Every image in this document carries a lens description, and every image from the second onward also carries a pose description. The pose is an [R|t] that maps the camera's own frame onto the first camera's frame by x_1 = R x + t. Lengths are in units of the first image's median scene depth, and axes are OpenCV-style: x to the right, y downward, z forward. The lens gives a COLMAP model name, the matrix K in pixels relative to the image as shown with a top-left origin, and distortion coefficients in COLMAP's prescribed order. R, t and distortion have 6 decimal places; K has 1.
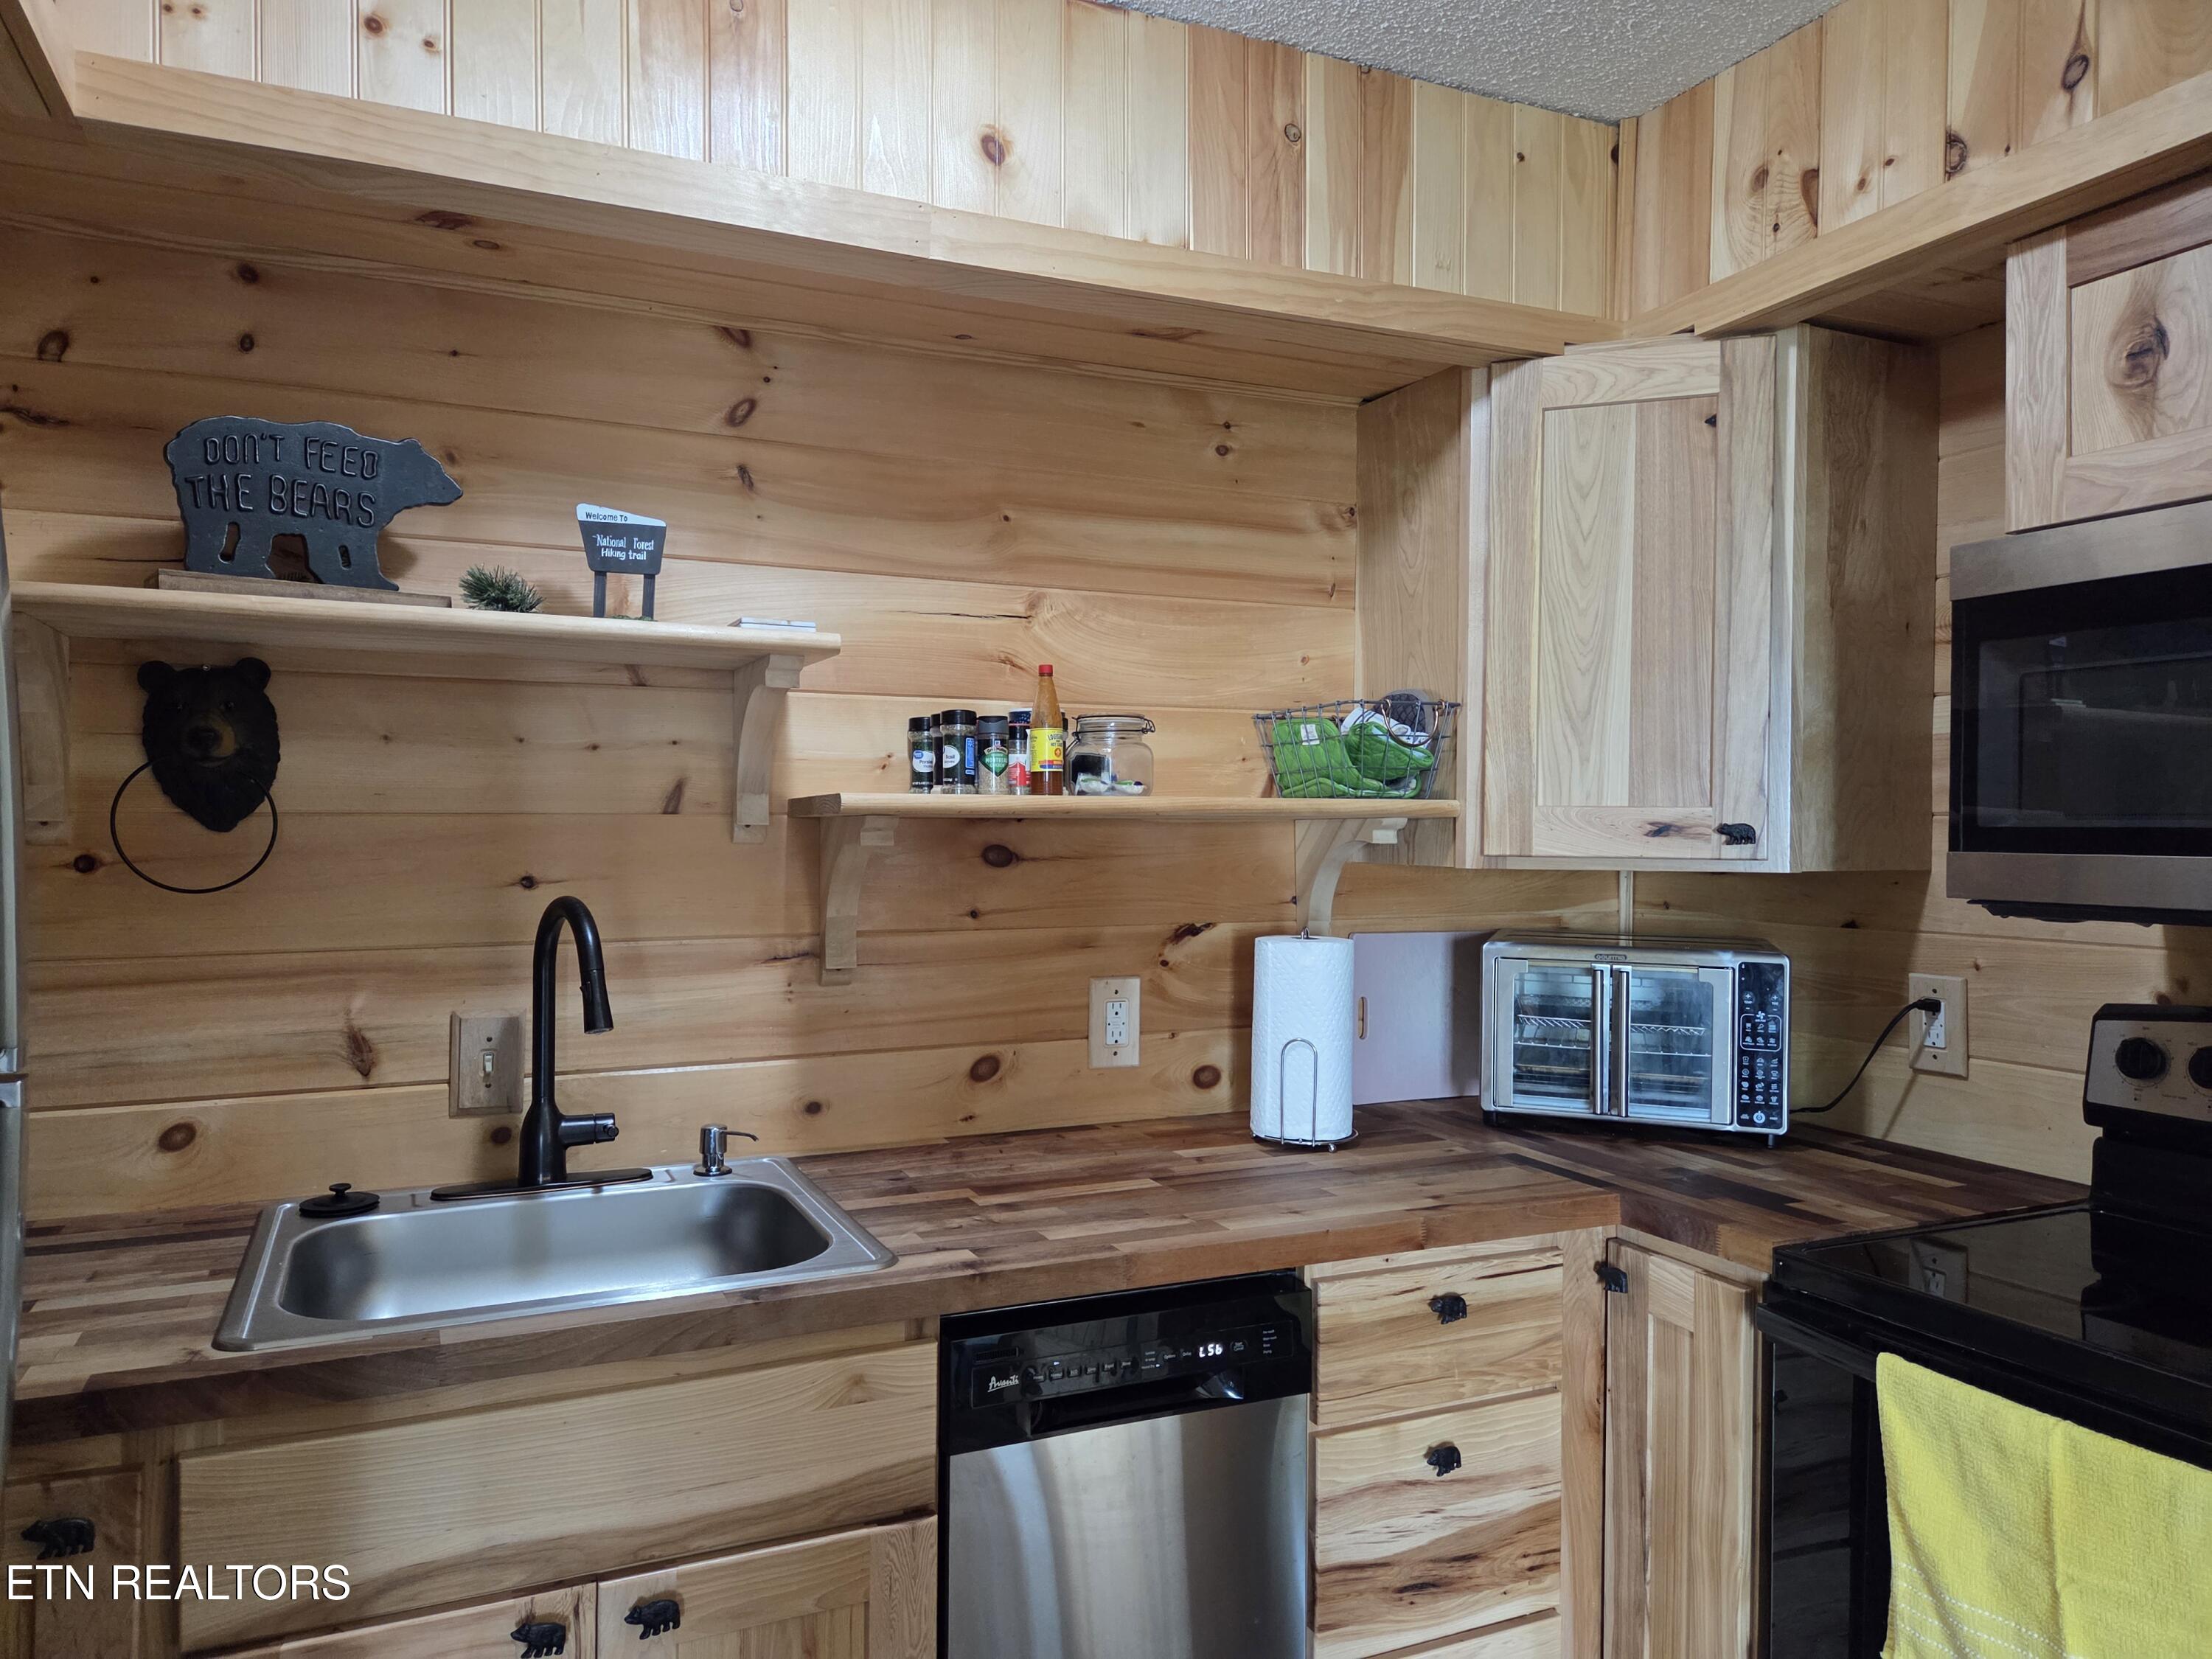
lens RADIAL K [[1476.9, 0, 1092.6], [0, 1476.9, 840.2], [0, 0, 1]] dist [0.072604, -0.071807]
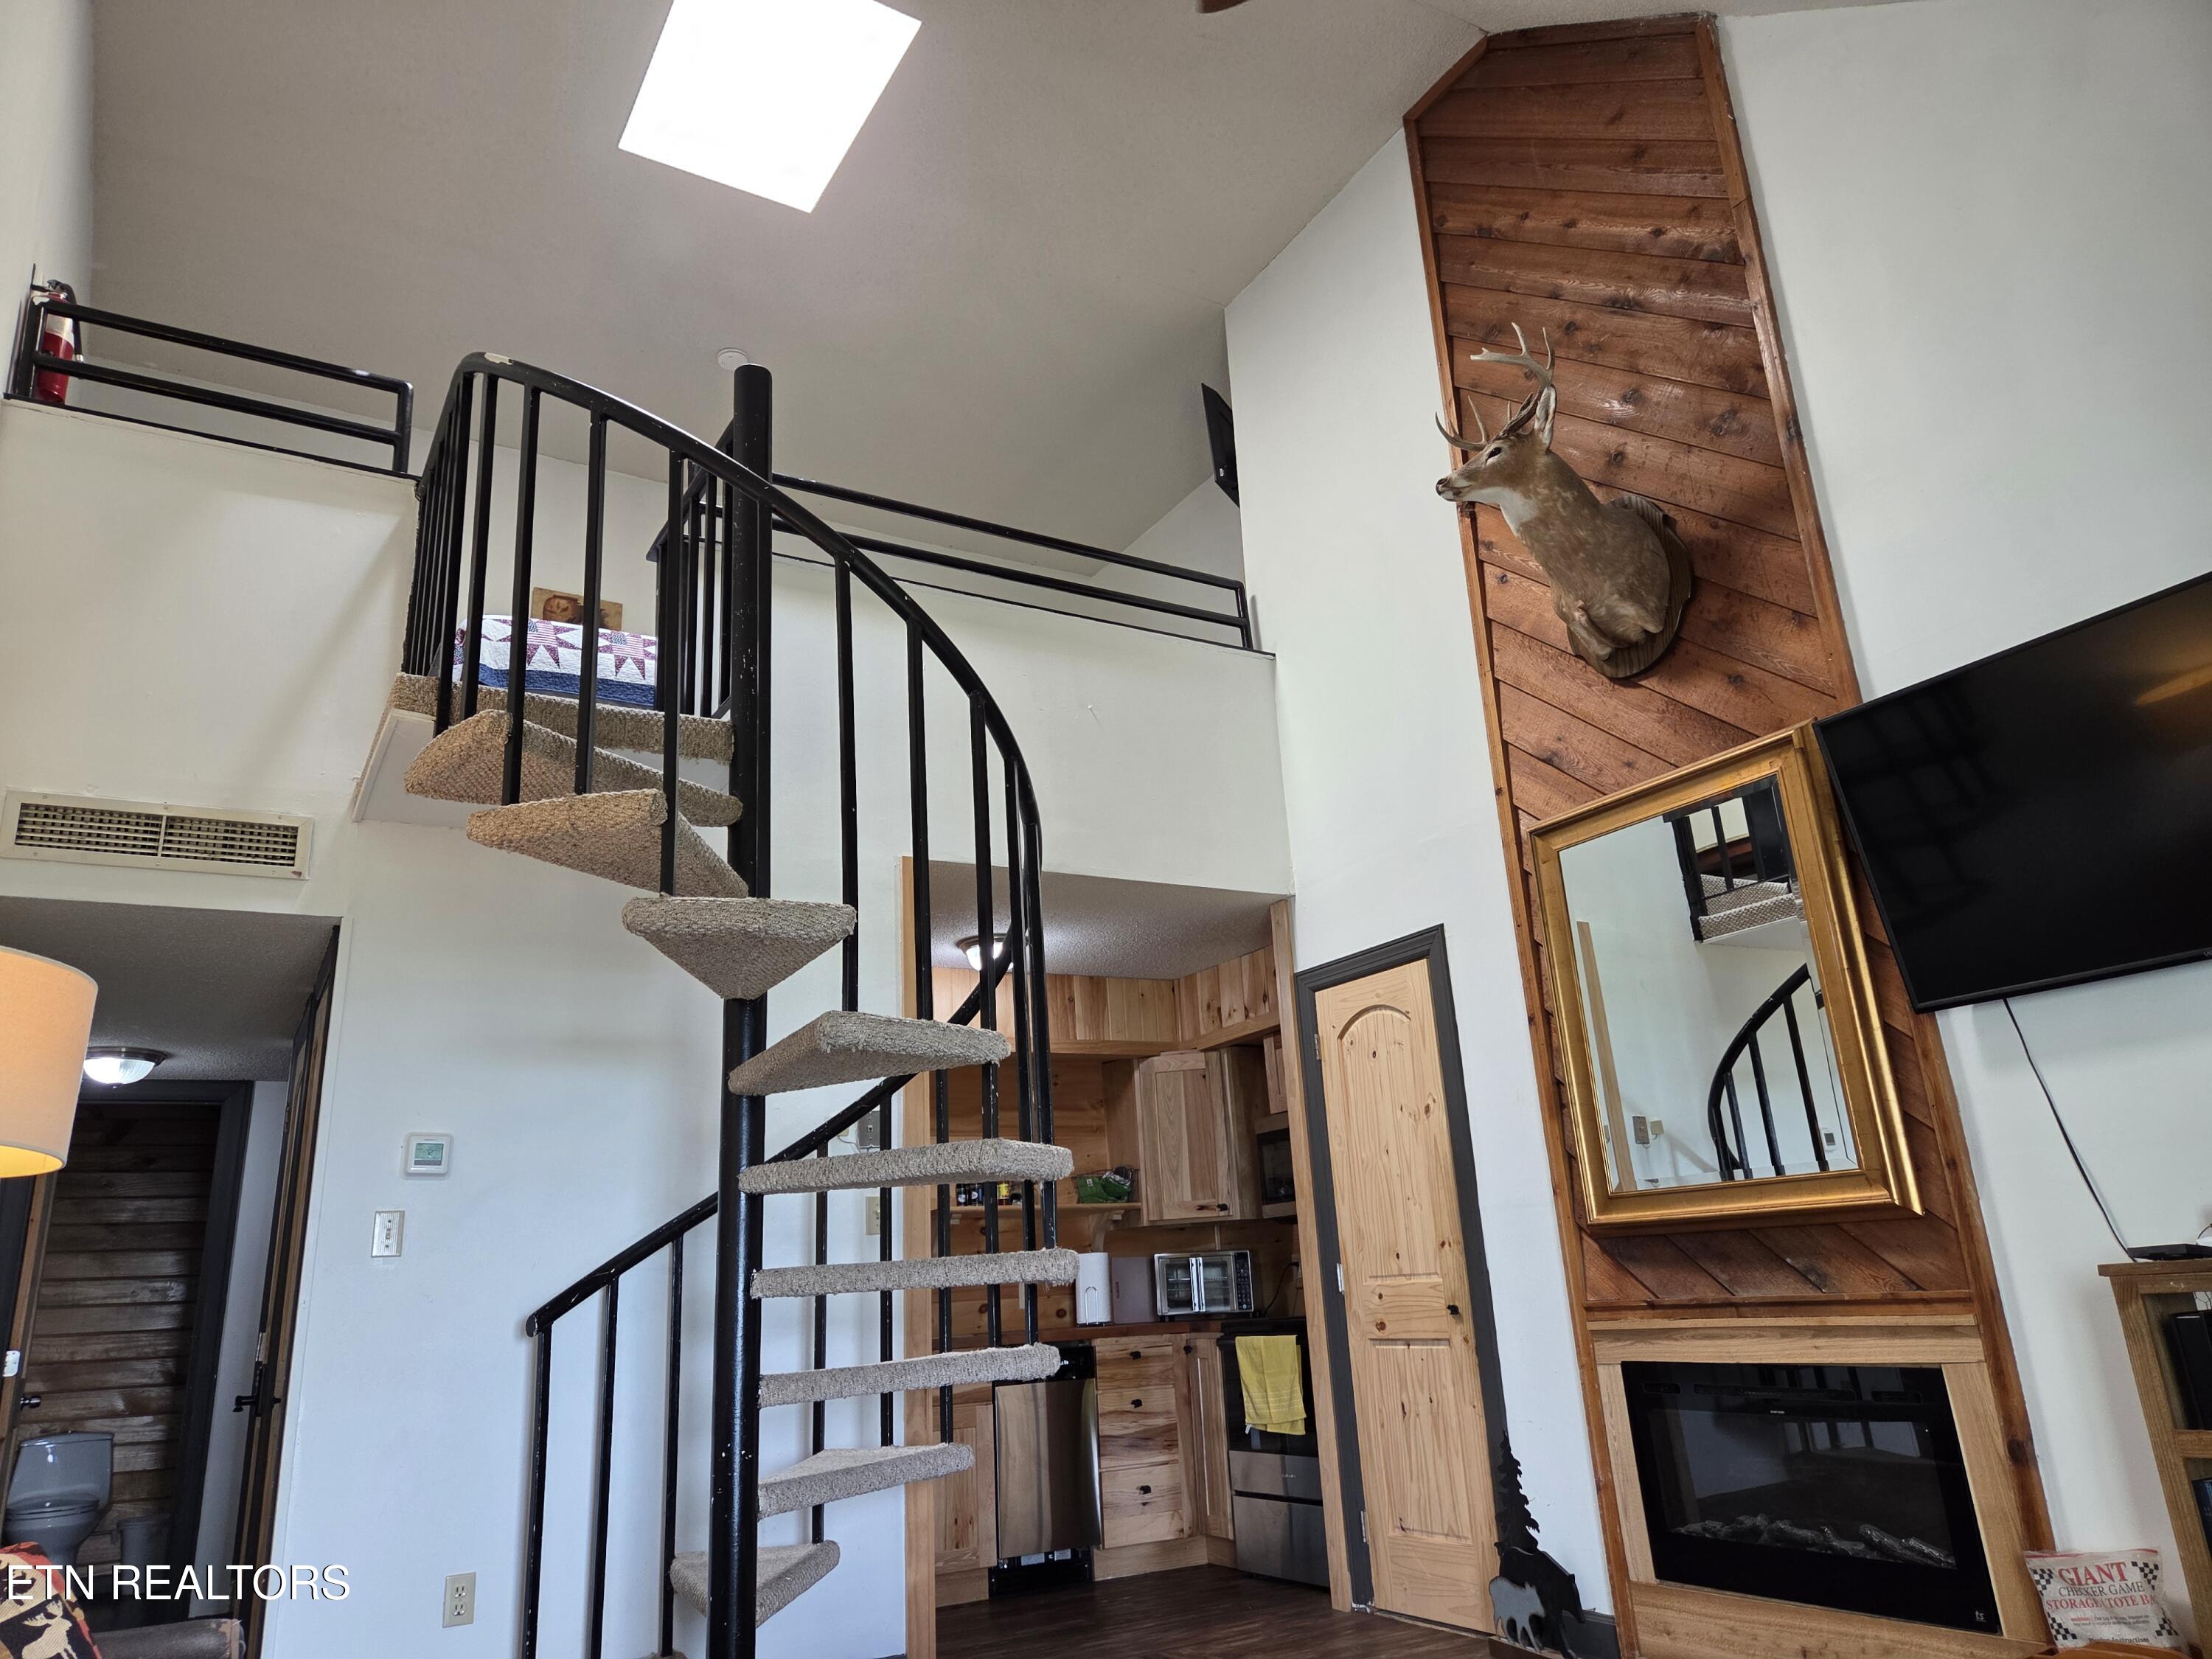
lens RADIAL K [[1496.6, 0, 1101.4], [0, 1496.6, 821.8], [0, 0, 1]] dist [0.071980, -0.074878]
pose [[0.992917, -0.025028, 0.116146, -0.173909], [0.060755, 0.947042, -0.315309, 0.209864], [-0.102104, 0.320133, 0.941855, -2.223515]]
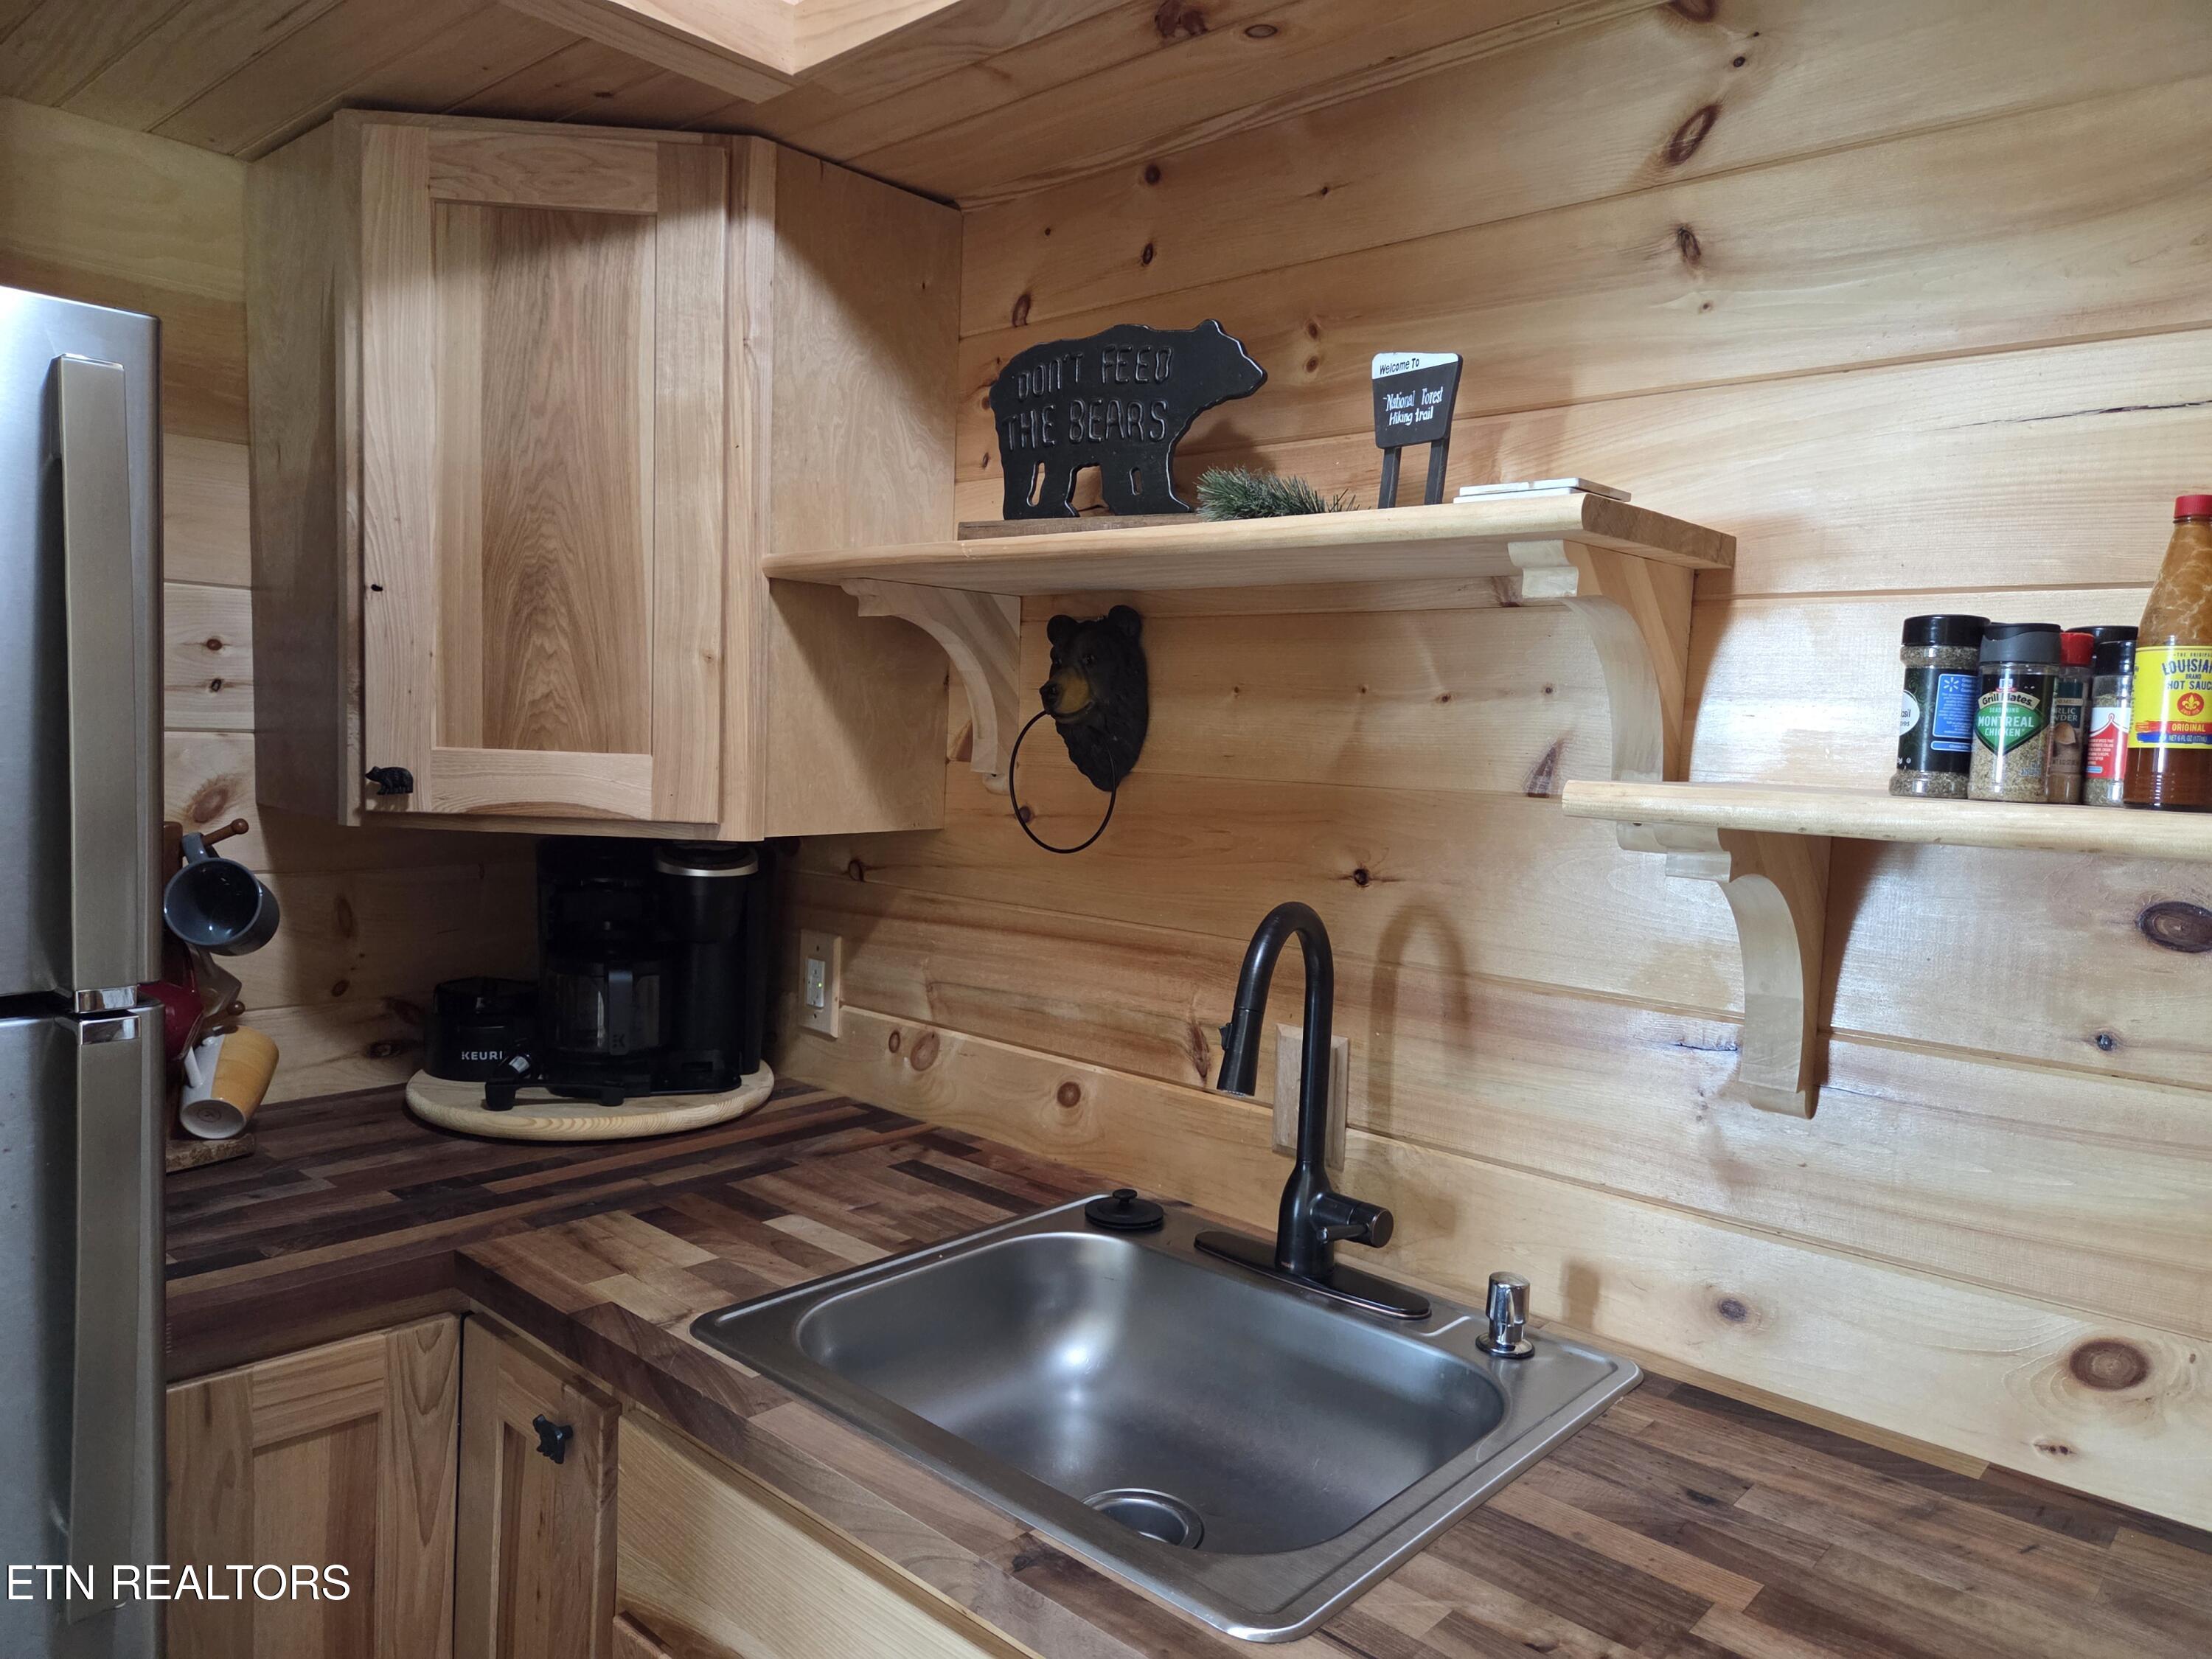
lens RADIAL K [[1476.9, 0, 1092.6], [0, 1476.9, 840.2], [0, 0, 1]] dist [0.072604, -0.071807]
pose [[0.393463, 0.084613, -0.915438, 0.243429], [-0.048315, 0.996283, 0.071319, -0.035597], [0.918070, 0.016168, 0.396089, 0.536822]]
